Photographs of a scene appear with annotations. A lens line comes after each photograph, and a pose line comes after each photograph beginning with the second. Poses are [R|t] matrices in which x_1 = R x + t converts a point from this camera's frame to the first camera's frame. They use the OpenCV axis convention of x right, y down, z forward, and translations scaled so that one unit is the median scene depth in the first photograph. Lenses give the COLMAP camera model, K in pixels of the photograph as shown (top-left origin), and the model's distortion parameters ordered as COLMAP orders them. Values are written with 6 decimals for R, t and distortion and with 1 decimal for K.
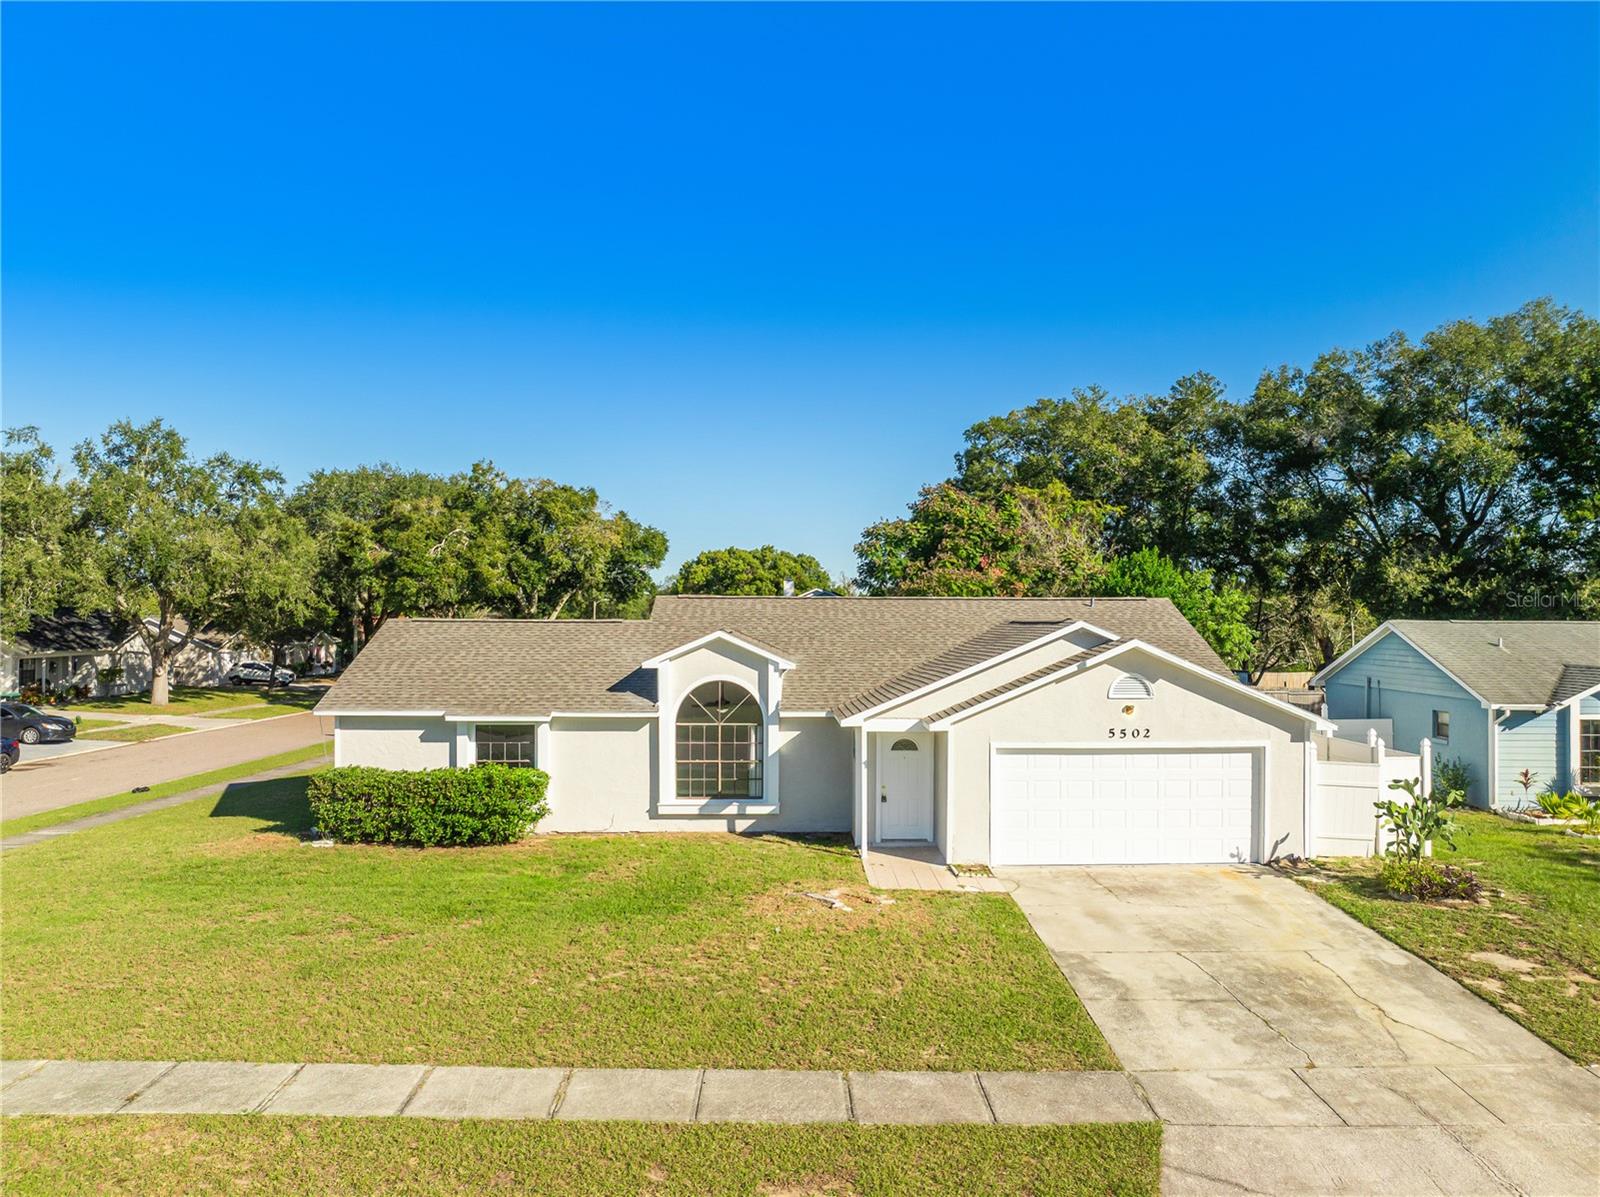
lens RADIAL K [[1119.5, 0, 800.0], [0, 1119.5, 598.5], [0, 0, 1]] dist [-0.001229, -0.000749]
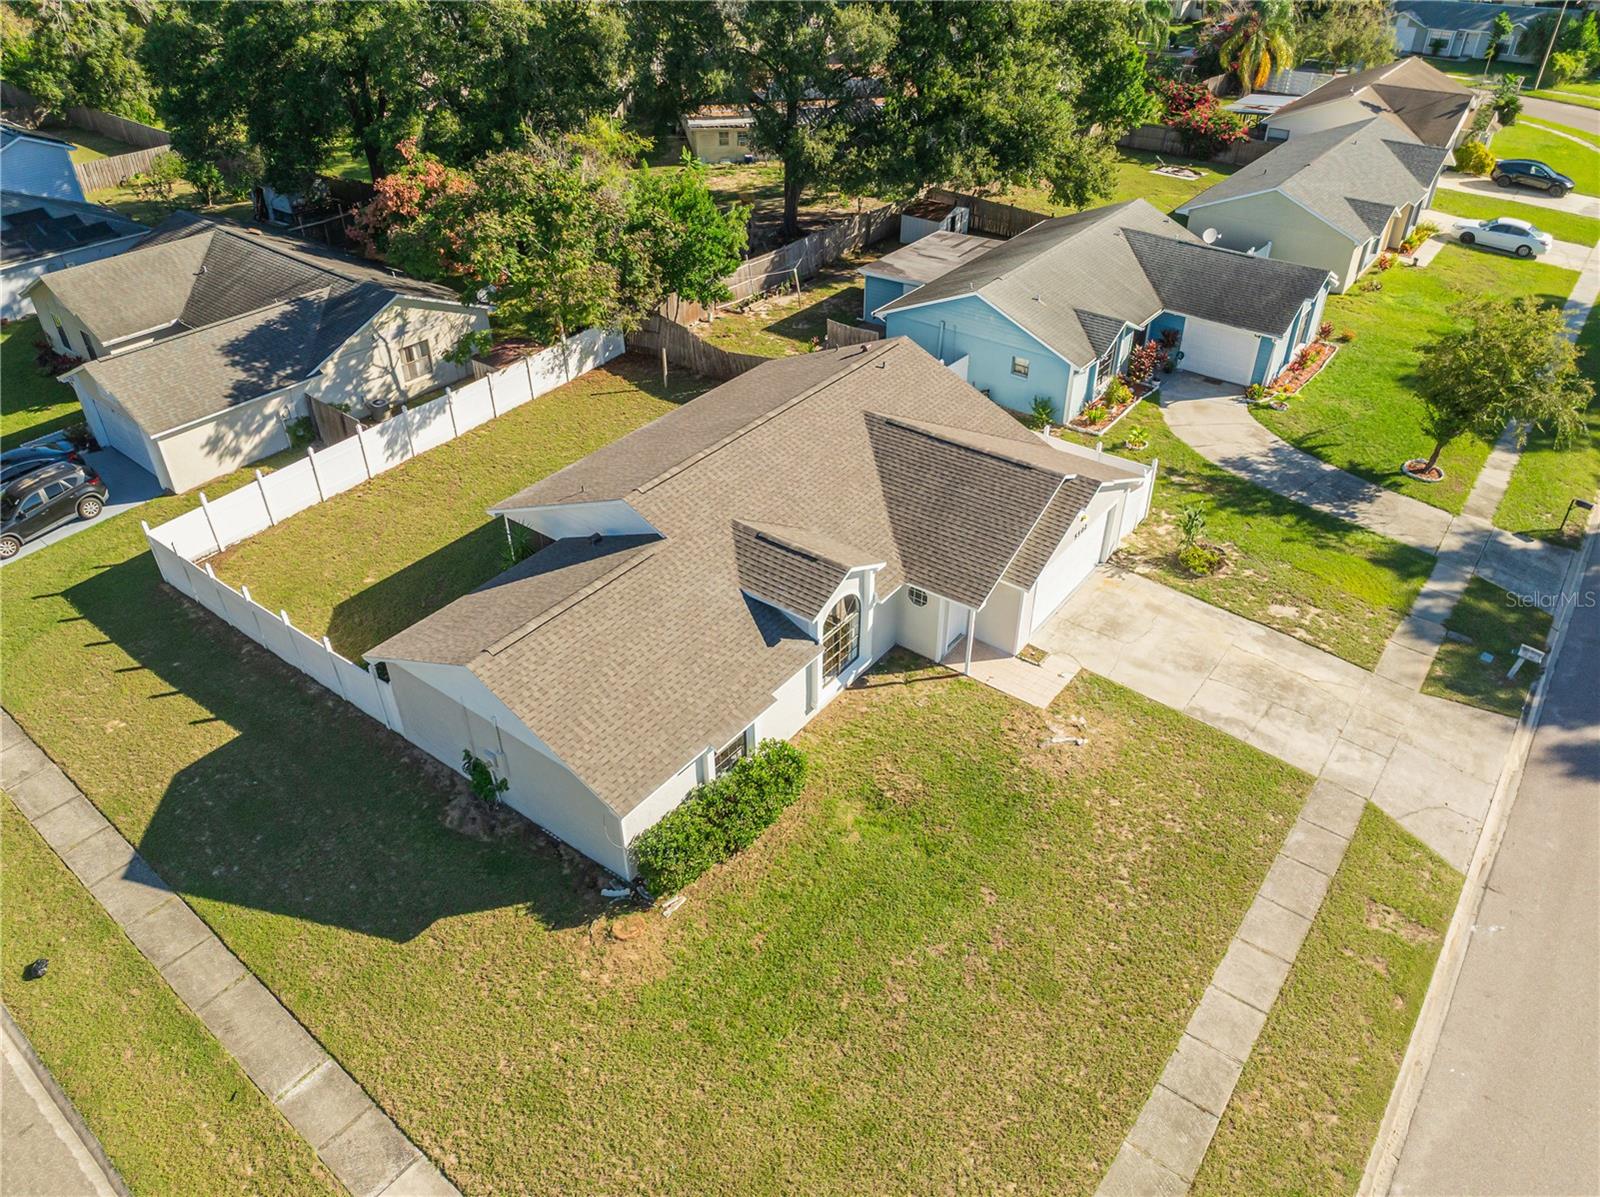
lens RADIAL K [[1119.5, 0, 800.0], [0, 1119.5, 598.5], [0, 0, 1]] dist [-0.001229, -0.000749]
pose [[0.626264, -0.445561, 0.639741, -1.180850], [-0.003185, 0.819121, 0.573612, -0.831206], [-0.779604, -0.361270, 0.511567, 0.580701]]
